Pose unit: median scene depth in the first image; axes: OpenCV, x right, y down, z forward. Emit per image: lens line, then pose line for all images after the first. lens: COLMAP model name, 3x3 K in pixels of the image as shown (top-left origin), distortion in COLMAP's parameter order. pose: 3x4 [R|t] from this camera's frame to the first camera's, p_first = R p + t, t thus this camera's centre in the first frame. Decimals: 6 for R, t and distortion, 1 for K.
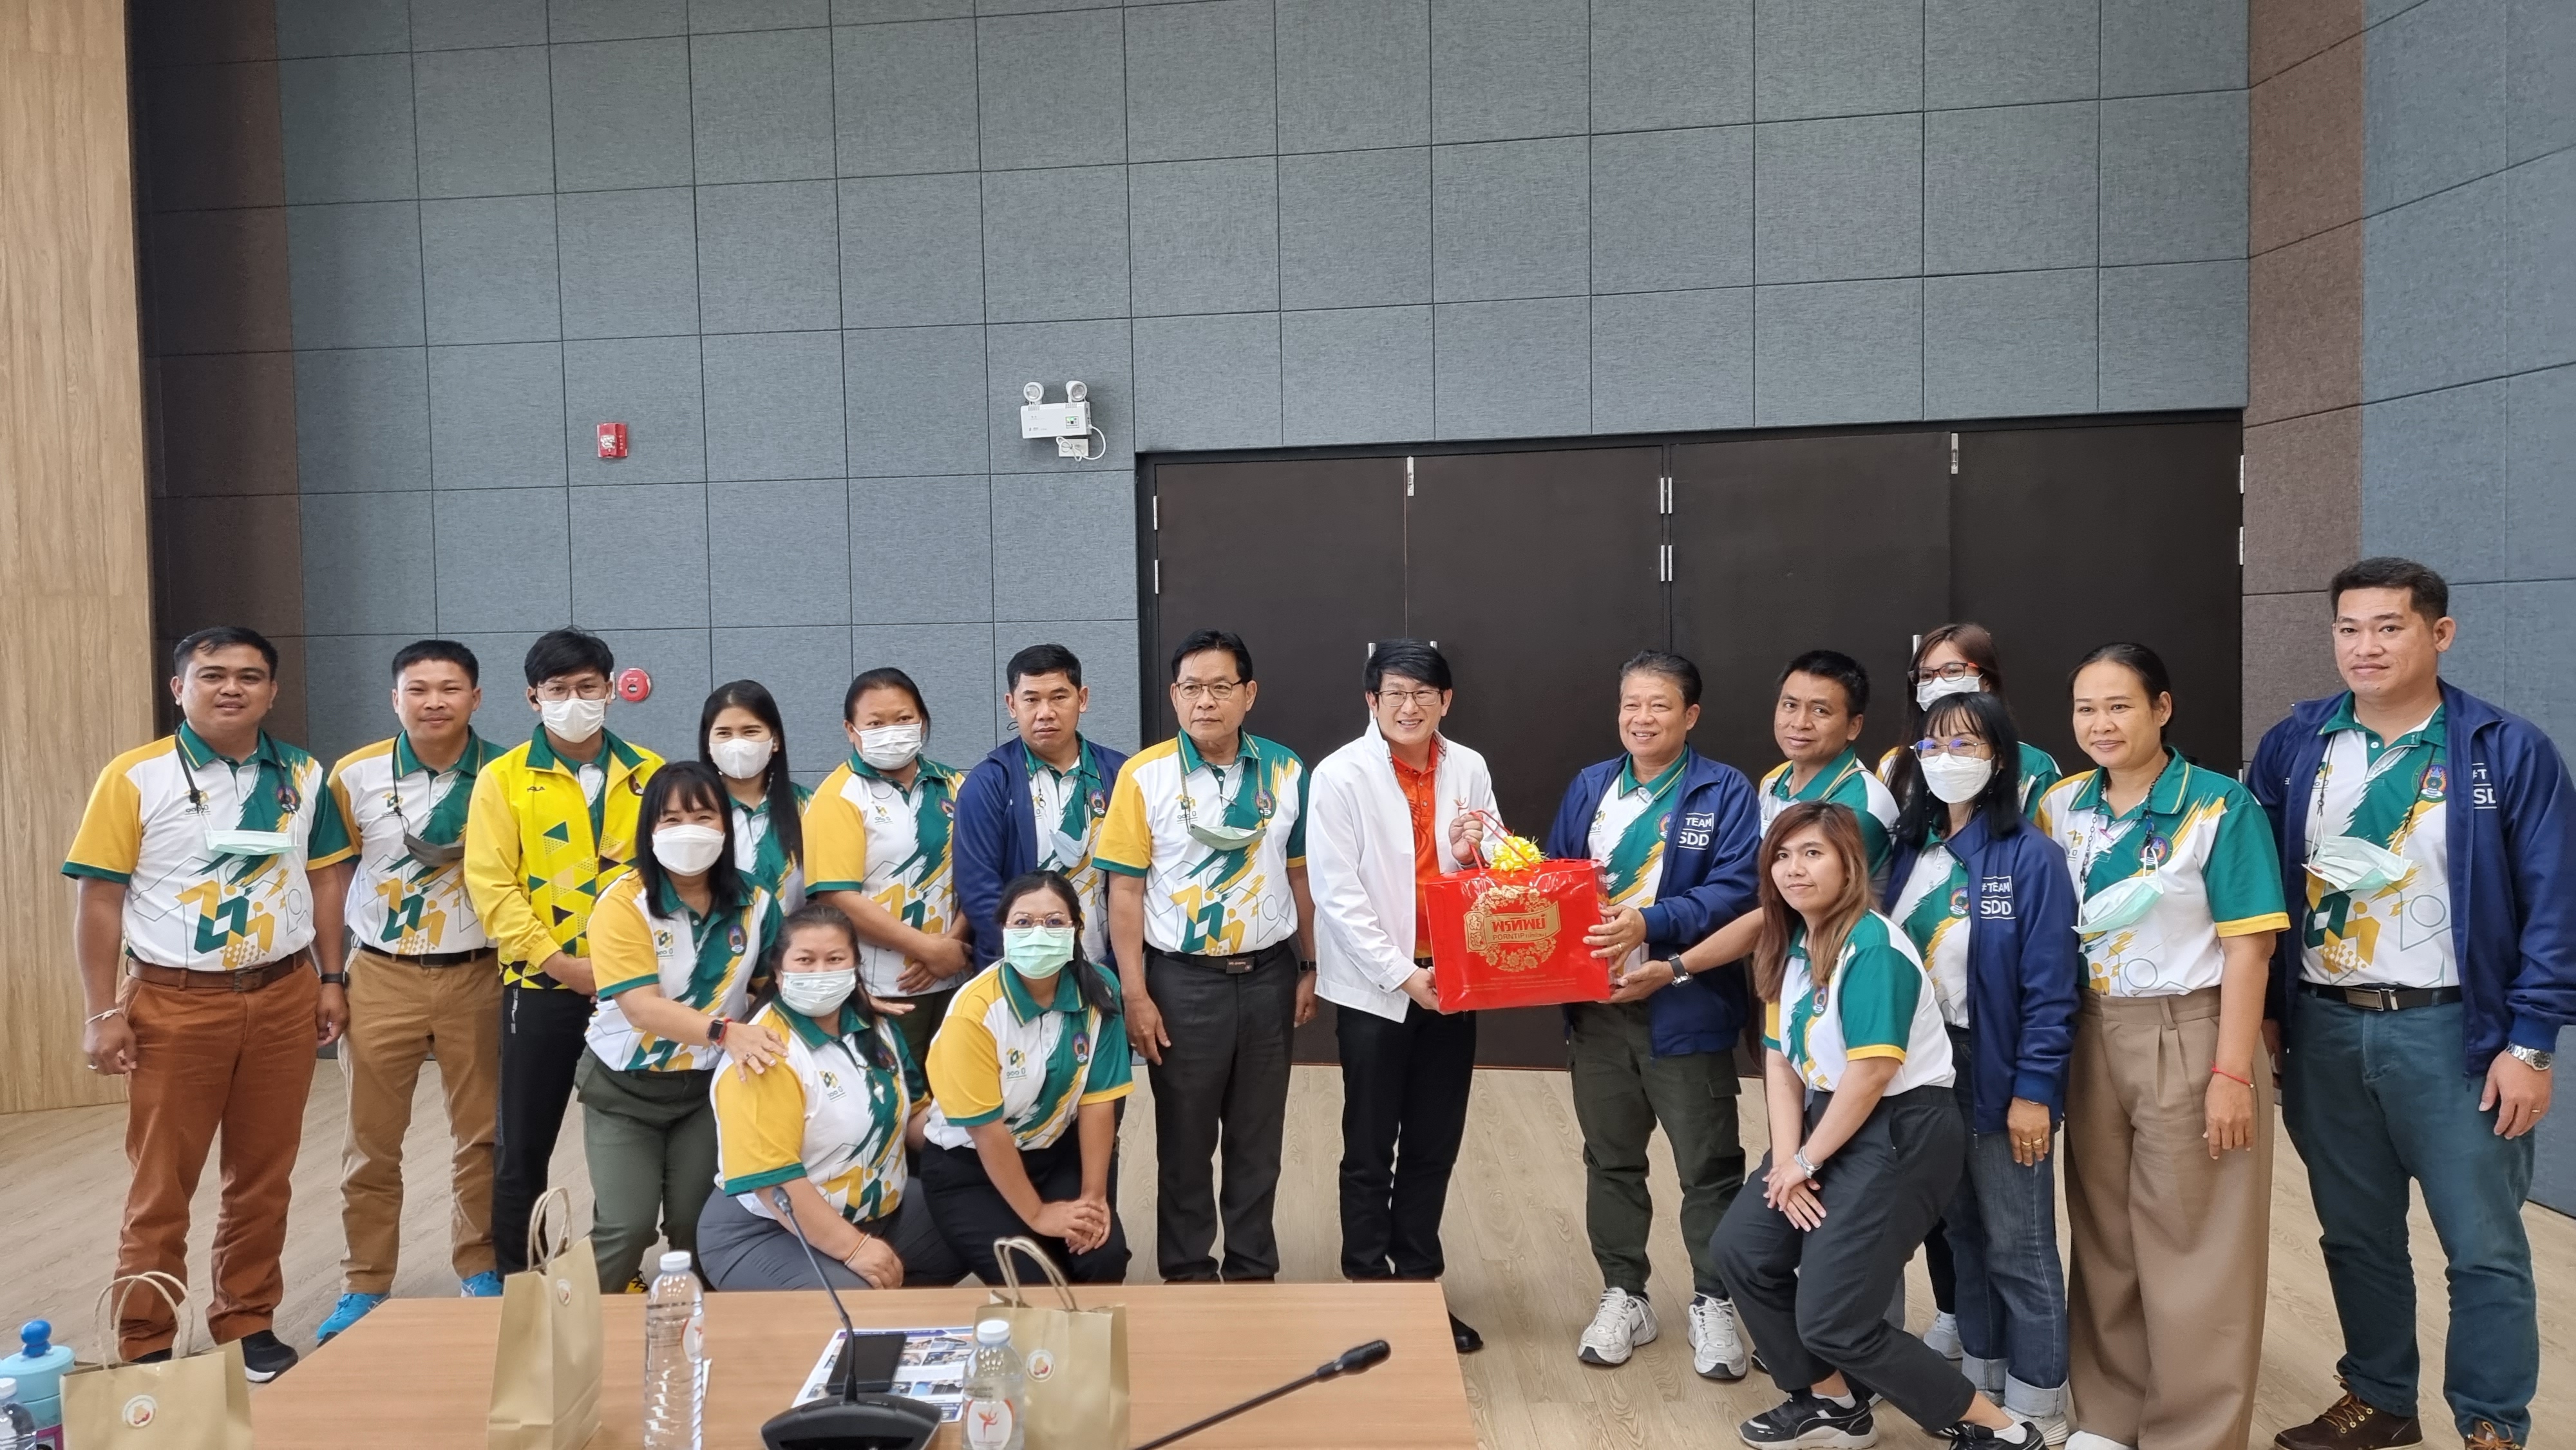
lens RADIAL K [[1780.2, 0, 1280.2], [0, 1780.2, 730.3], [0, 0, 1]] dist [0.057529, -0.029659]
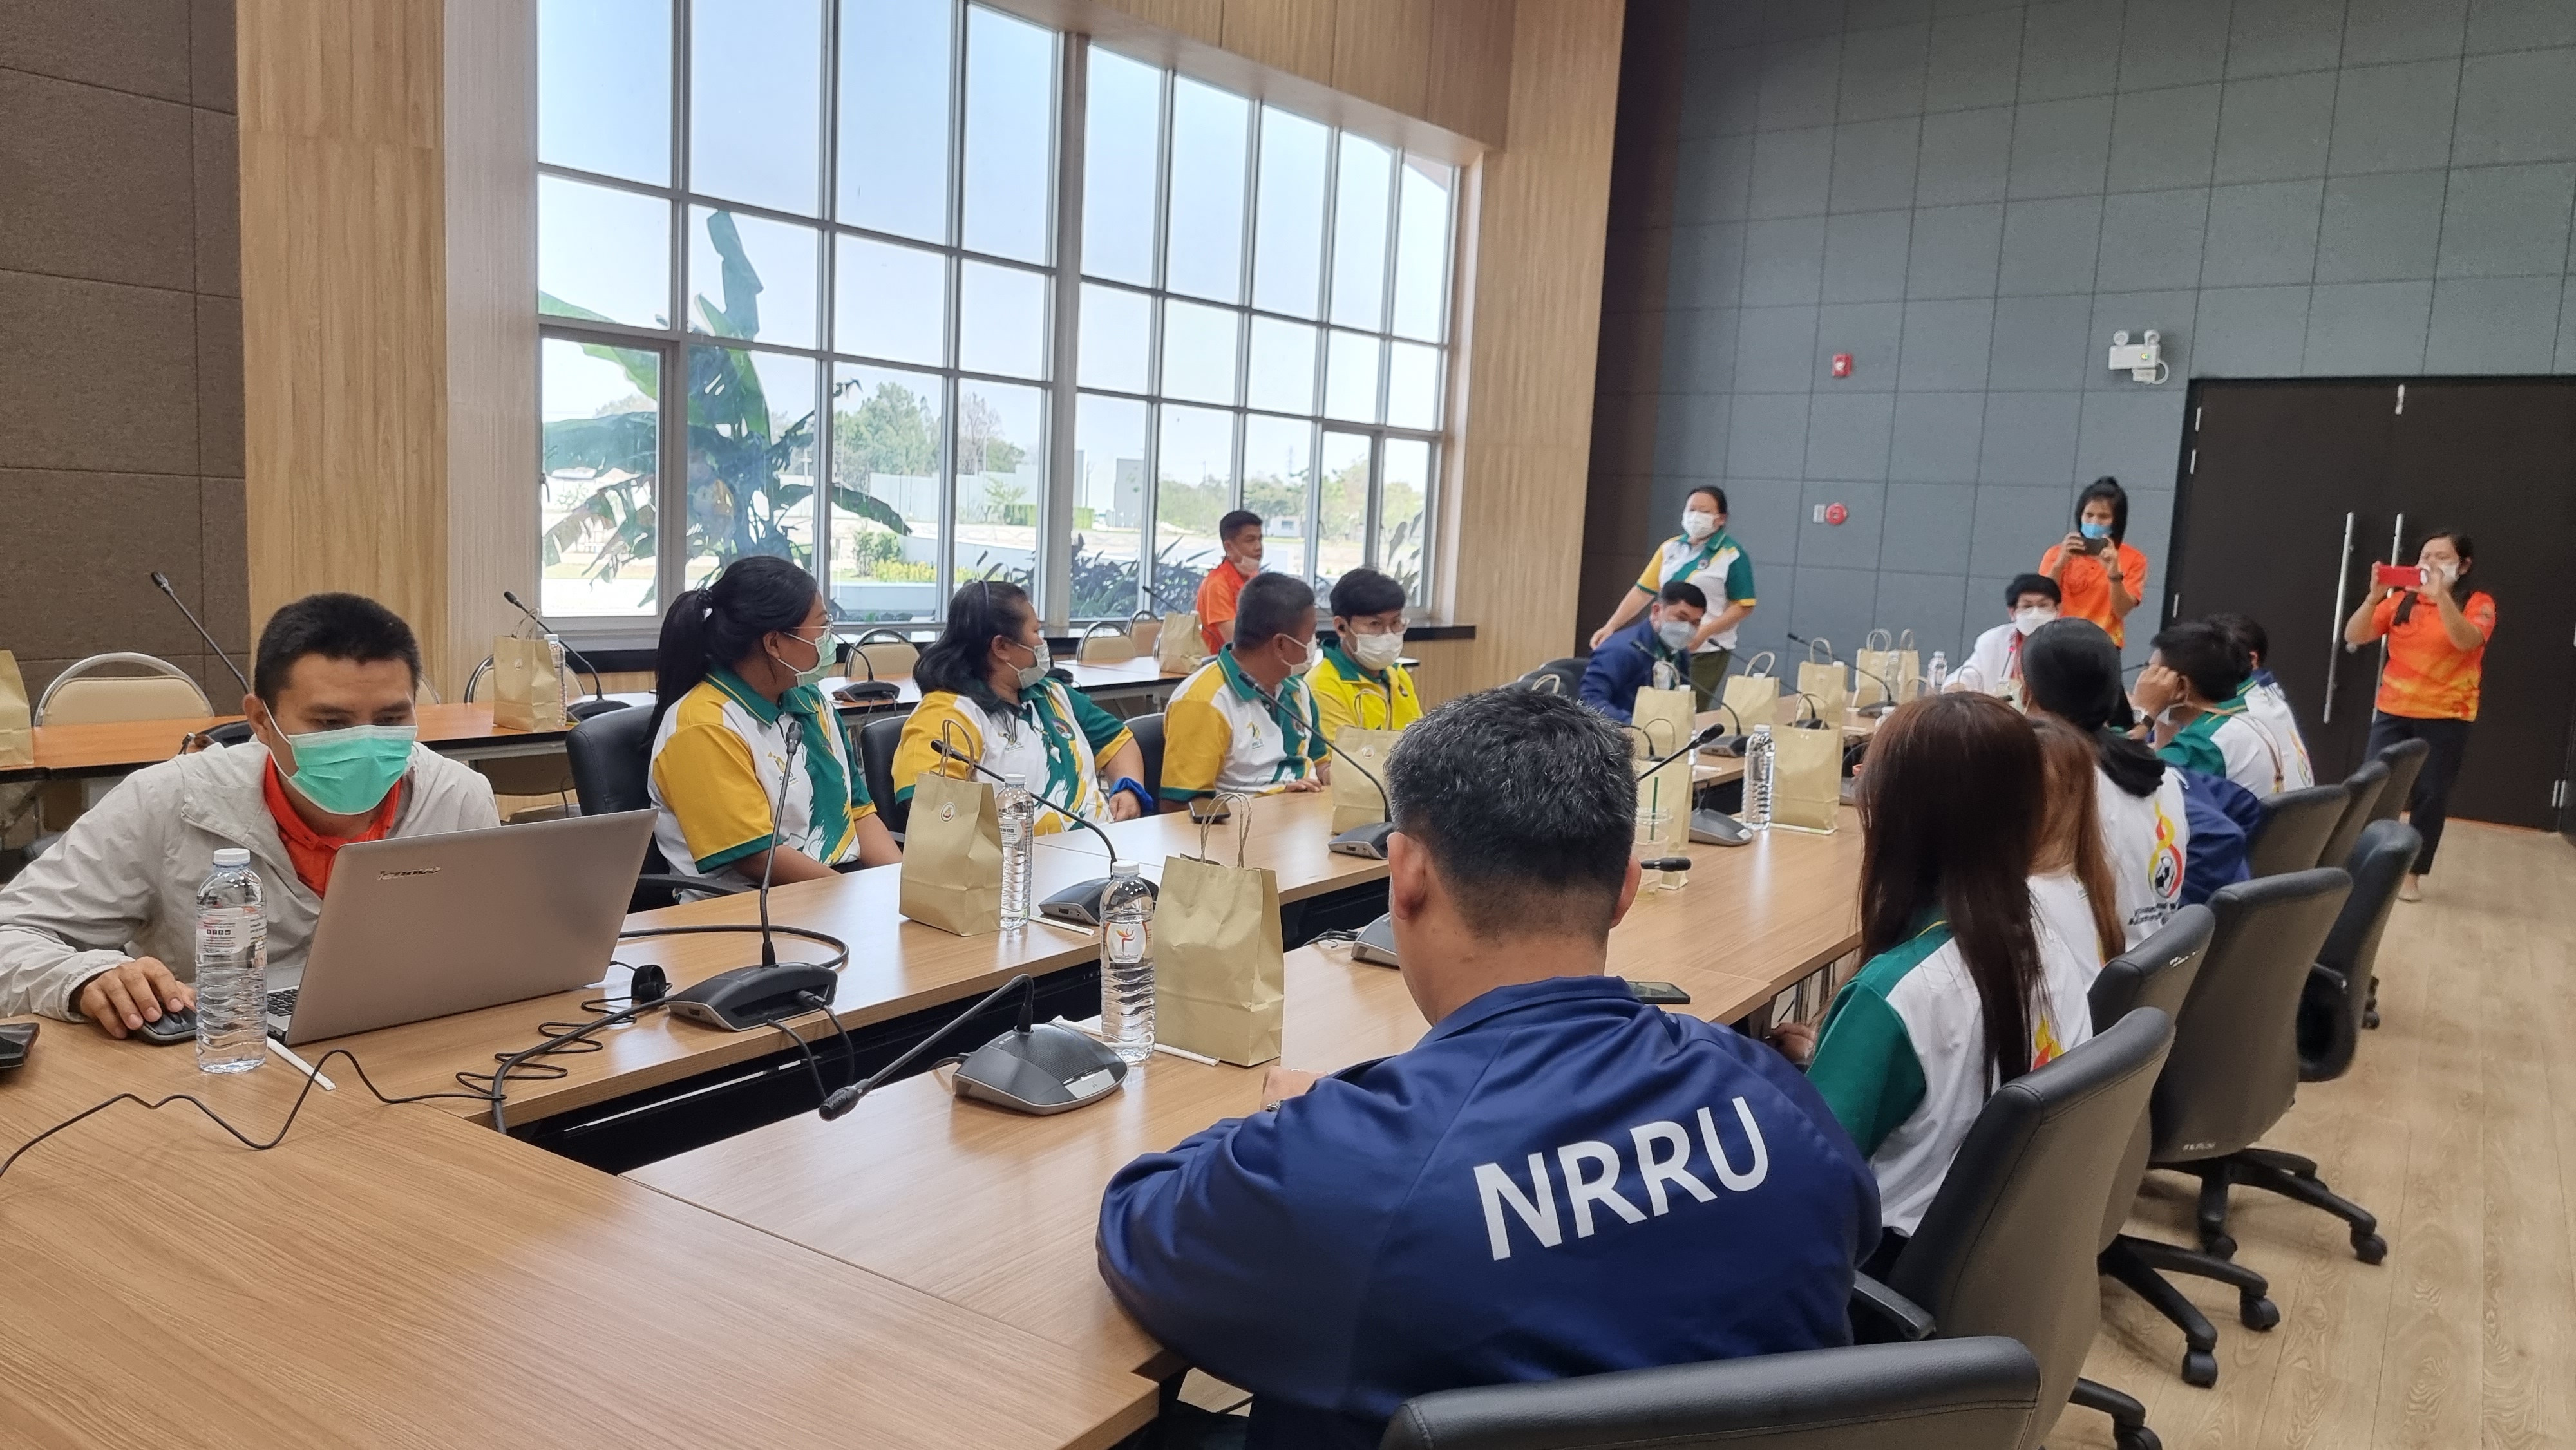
lens RADIAL K [[1780.2, 0, 1306.2], [0, 1780.2, 725.2], [0, 0, 1]] dist [0.057529, -0.029659]
pose [[0.840708, 0.128197, -0.526095, 0.132032], [-0.092085, 0.991267, 0.094395, 0.060084], [0.533602, -0.030913, 0.845171, -0.701689]]
